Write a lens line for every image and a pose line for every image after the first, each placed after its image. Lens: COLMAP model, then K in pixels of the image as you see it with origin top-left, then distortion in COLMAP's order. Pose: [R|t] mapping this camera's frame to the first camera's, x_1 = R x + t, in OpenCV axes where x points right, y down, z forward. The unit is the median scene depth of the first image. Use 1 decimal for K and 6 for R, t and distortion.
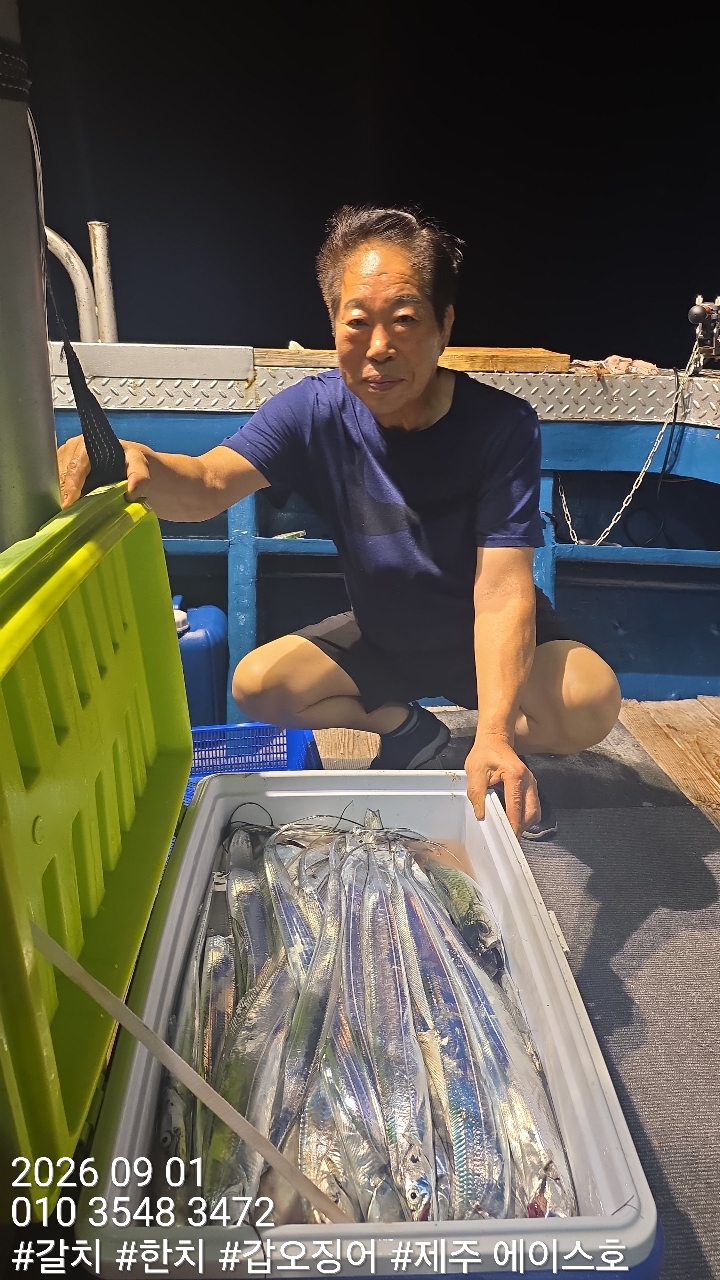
lens RADIAL K [[978.5, 0, 328.1], [0, 978.5, 639.3], [0, 0, 1]] dist [0.117488, -0.089884]
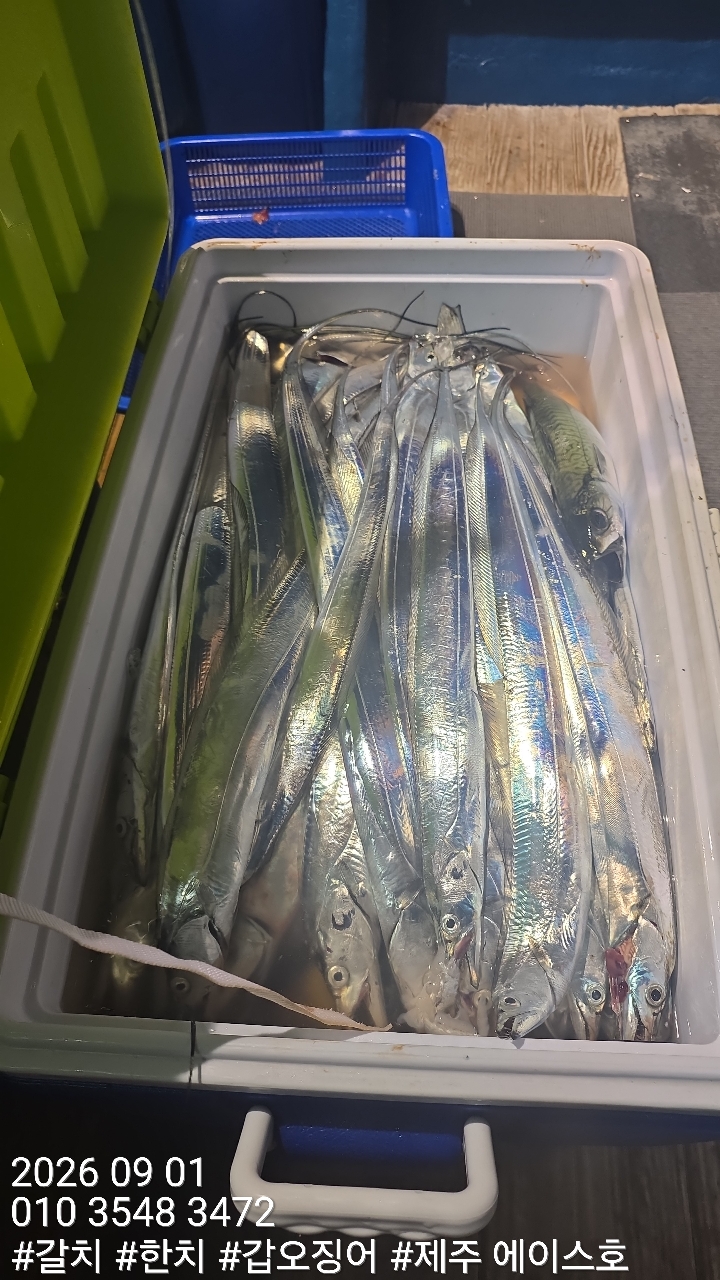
lens RADIAL K [[978.5, 0, 328.1], [0, 978.5, 639.3], [0, 0, 1]] dist [0.117488, -0.089884]
pose [[0.994968, 0.050998, -0.086245, 0.033749], [0.007719, 0.819197, 0.573461, -0.023046], [0.099898, -0.571241, 0.814681, 0.366445]]
